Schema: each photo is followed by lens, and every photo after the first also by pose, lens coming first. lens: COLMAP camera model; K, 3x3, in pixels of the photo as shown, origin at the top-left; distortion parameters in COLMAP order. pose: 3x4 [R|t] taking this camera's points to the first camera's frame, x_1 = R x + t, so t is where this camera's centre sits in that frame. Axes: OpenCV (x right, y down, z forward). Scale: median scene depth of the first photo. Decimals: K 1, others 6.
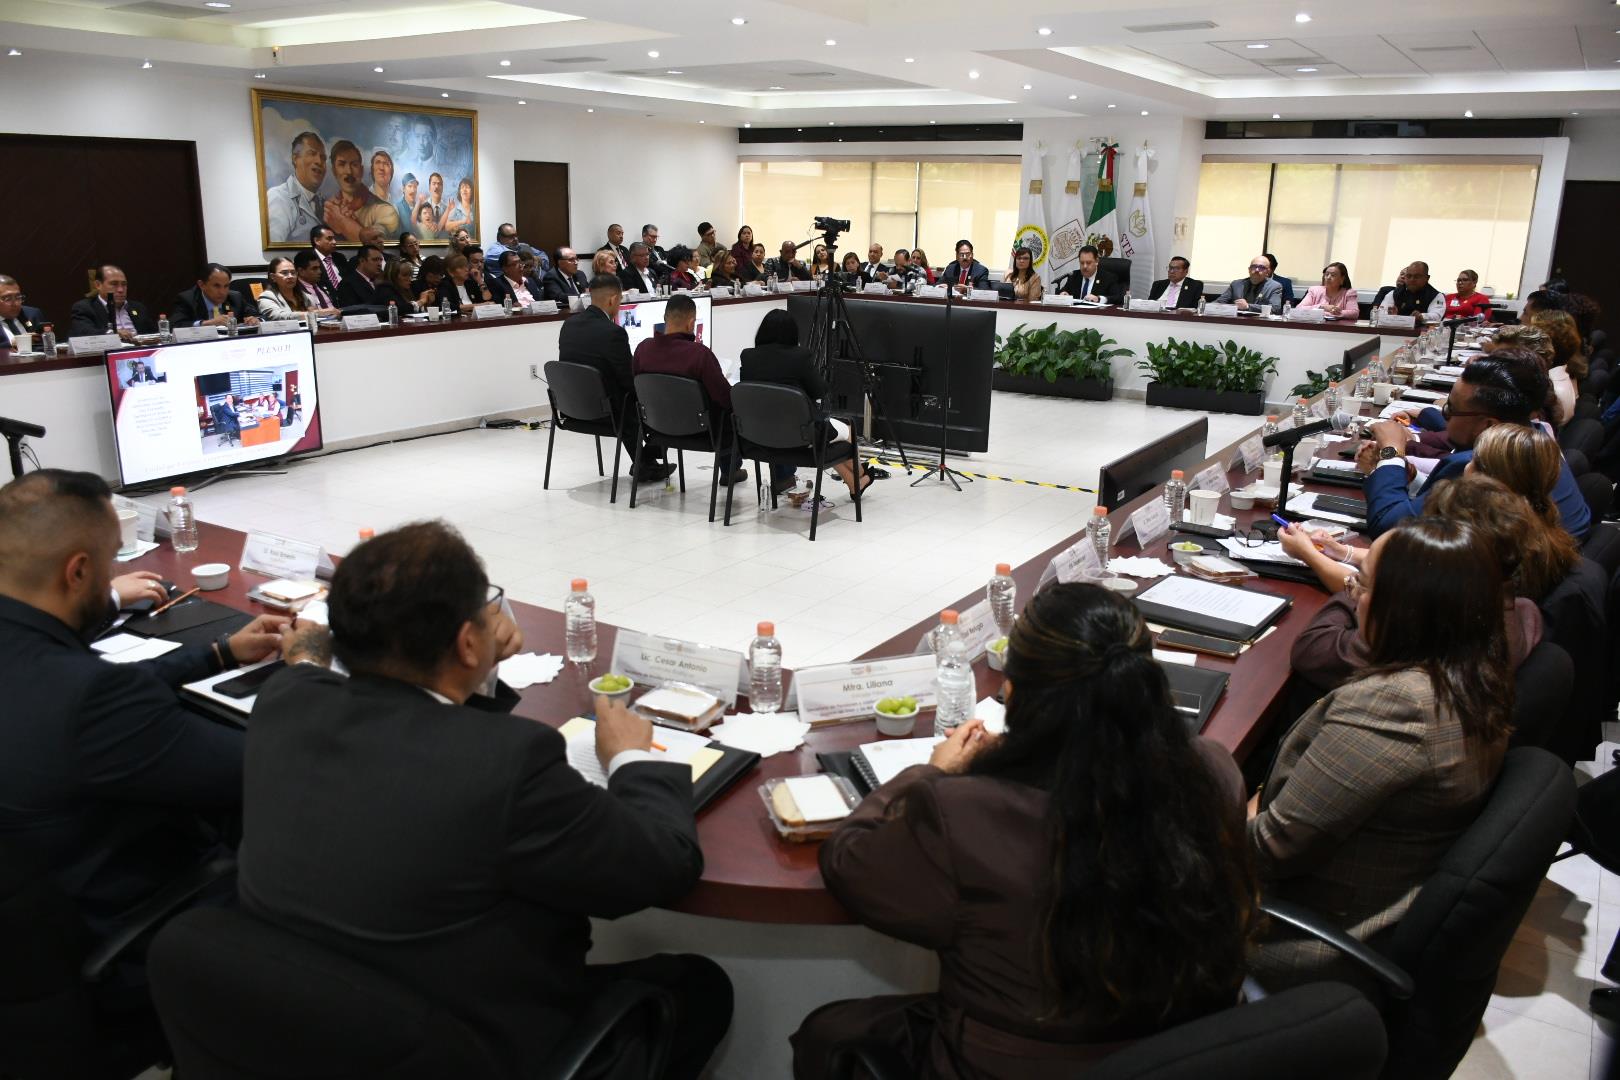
lens RADIAL K [[1253.6, 0, 812.8], [0, 1253.6, 540.6], [0, 0, 1]] dist [-0.012623, -0.002123]
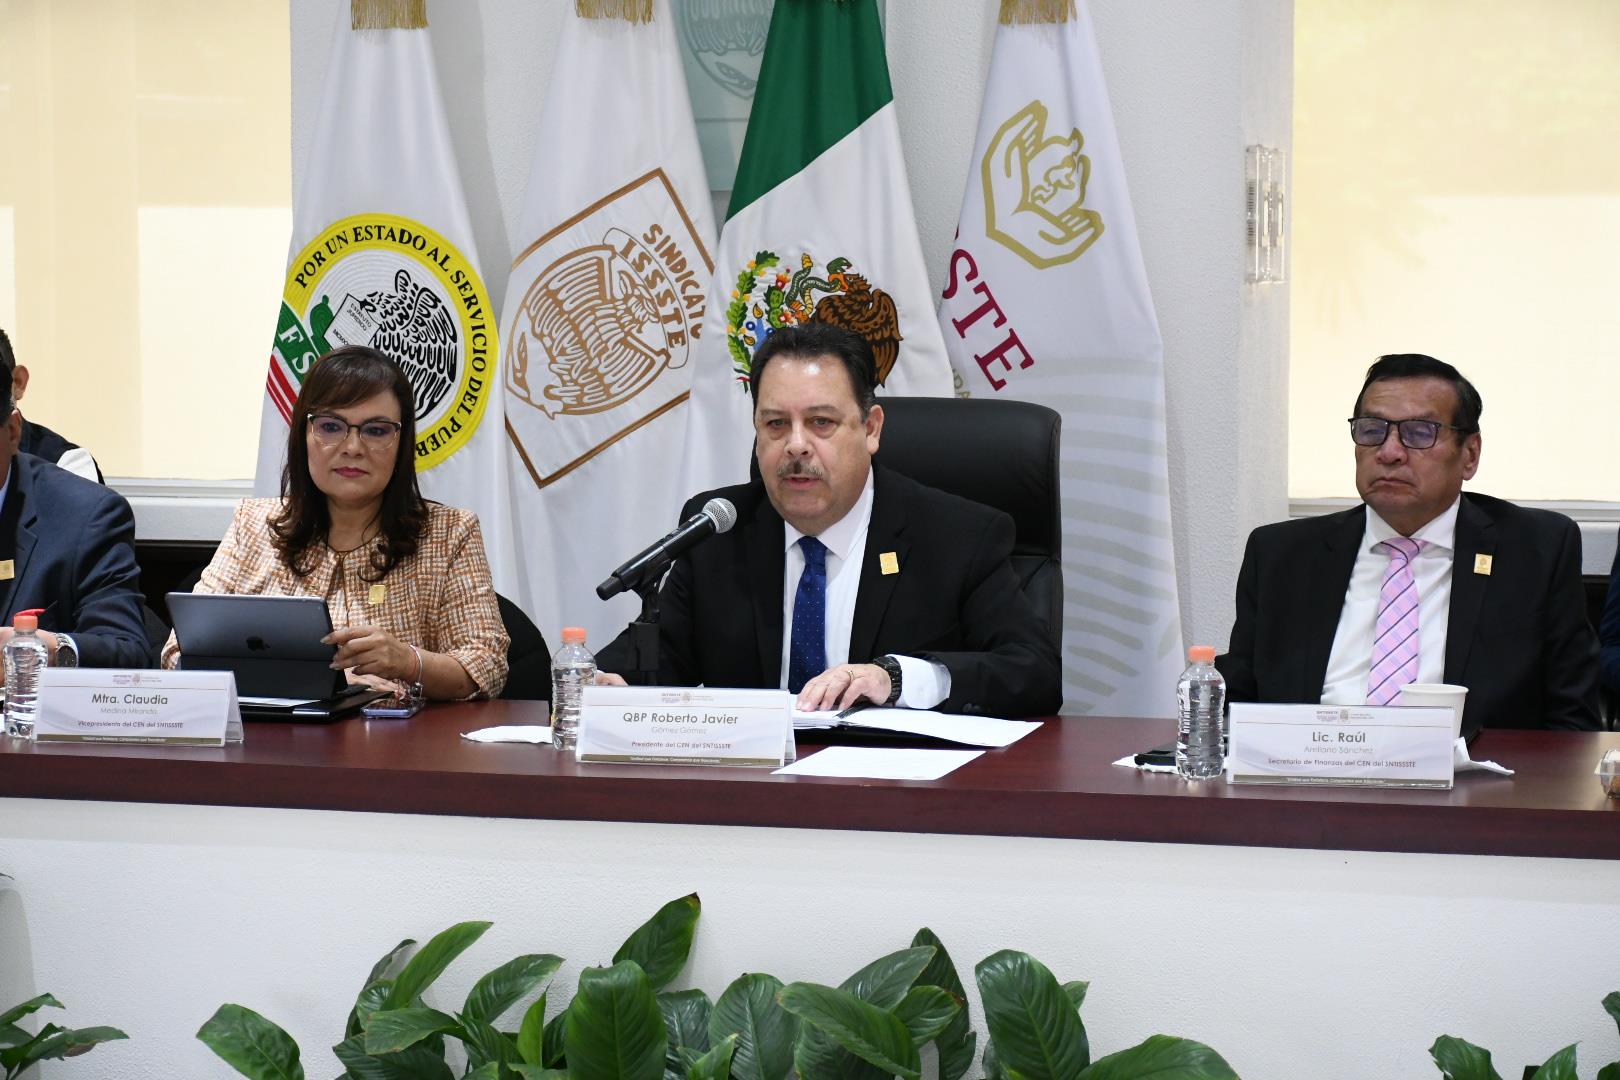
lens RADIAL K [[3521.5, 0, 811.0], [0, 3521.5, 540.2], [0, 0, 1]] dist [-0.292740, 0.000000]
pose [[0.947288, -0.045260, 0.317170, 0.086128], [0.104959, 0.979180, -0.173754, -0.132453], [-0.302703, 0.197885, 0.932316, 0.593494]]
